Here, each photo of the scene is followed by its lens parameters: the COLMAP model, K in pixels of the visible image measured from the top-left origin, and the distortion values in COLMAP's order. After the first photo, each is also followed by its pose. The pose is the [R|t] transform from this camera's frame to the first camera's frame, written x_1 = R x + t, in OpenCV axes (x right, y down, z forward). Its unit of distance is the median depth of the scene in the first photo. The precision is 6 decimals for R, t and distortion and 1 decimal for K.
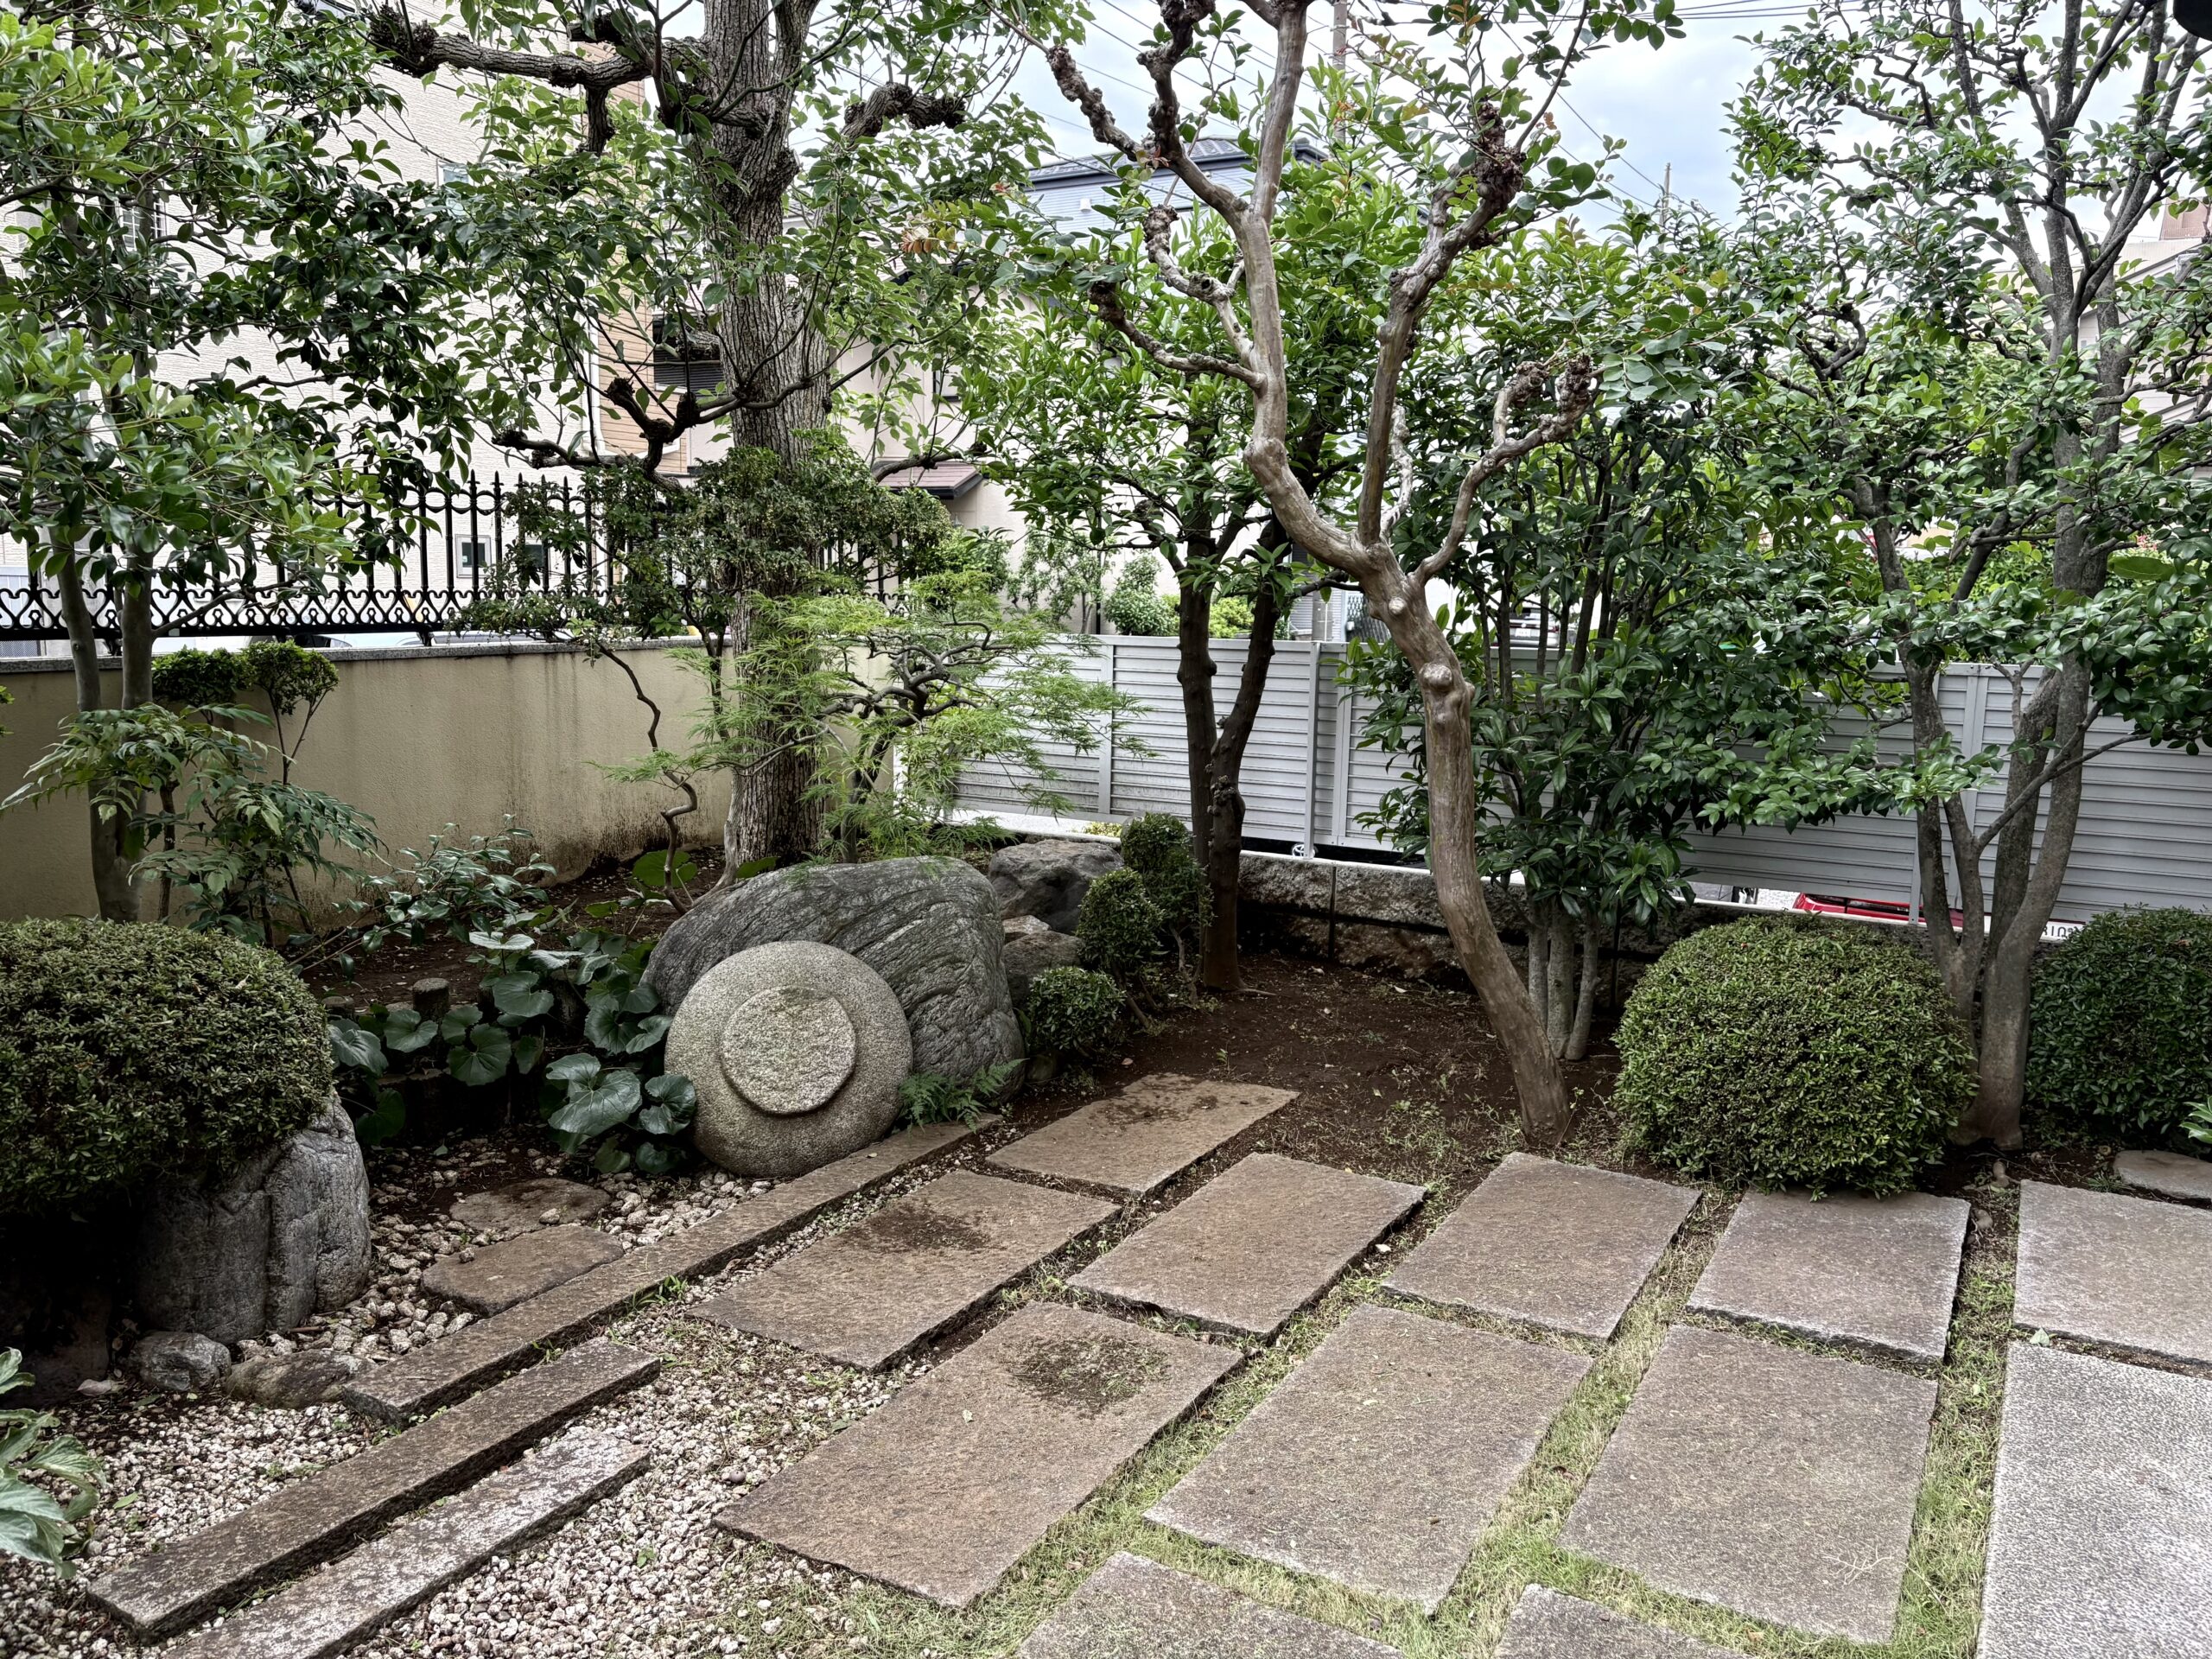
lens RADIAL K [[1722.8, 0, 997.0], [0, 1722.8, 820.6], [0, 0, 1]] dist [0.044173, -0.003222]
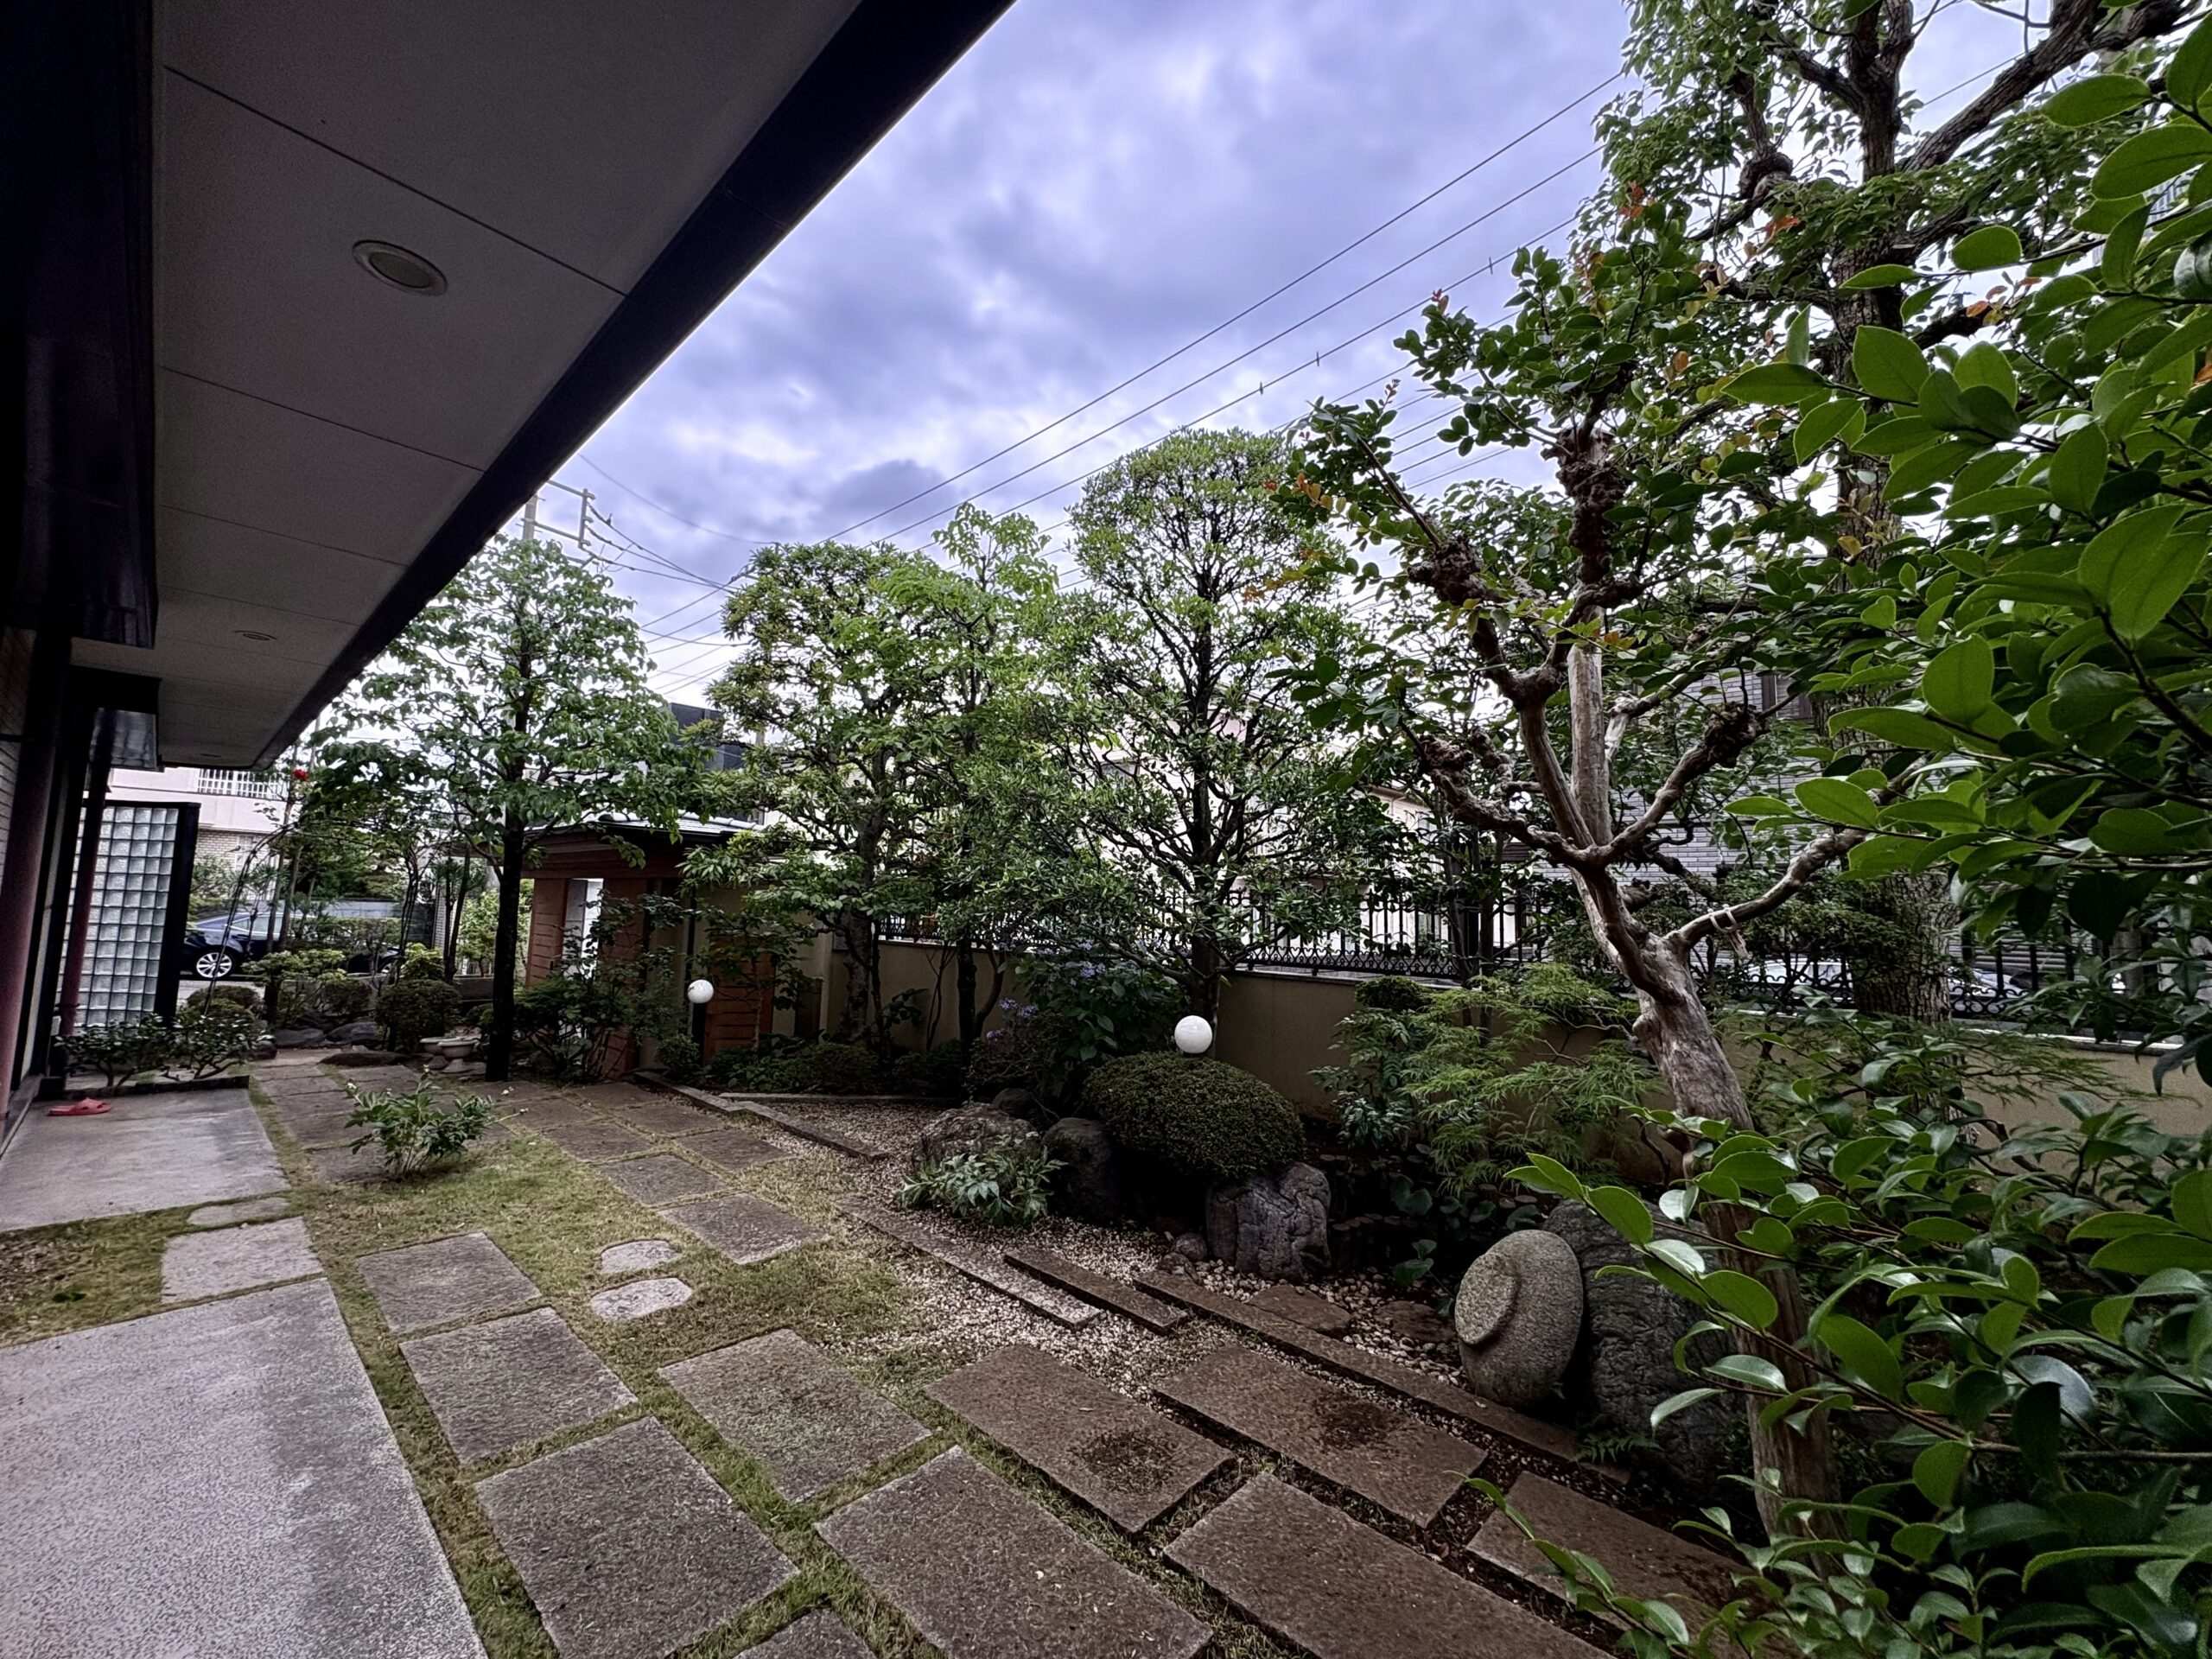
lens RADIAL K [[873.1, 0, 1099.2], [0, 873.1, 827.4], [0, 0, 1]] dist [-0.000078, 0.000123]
pose [[-0.193291, -0.126745, -0.972921, 0.776467], [-0.184036, 0.978704, -0.090936, -0.131528], [0.963727, 0.161475, -0.212500, 0.937722]]
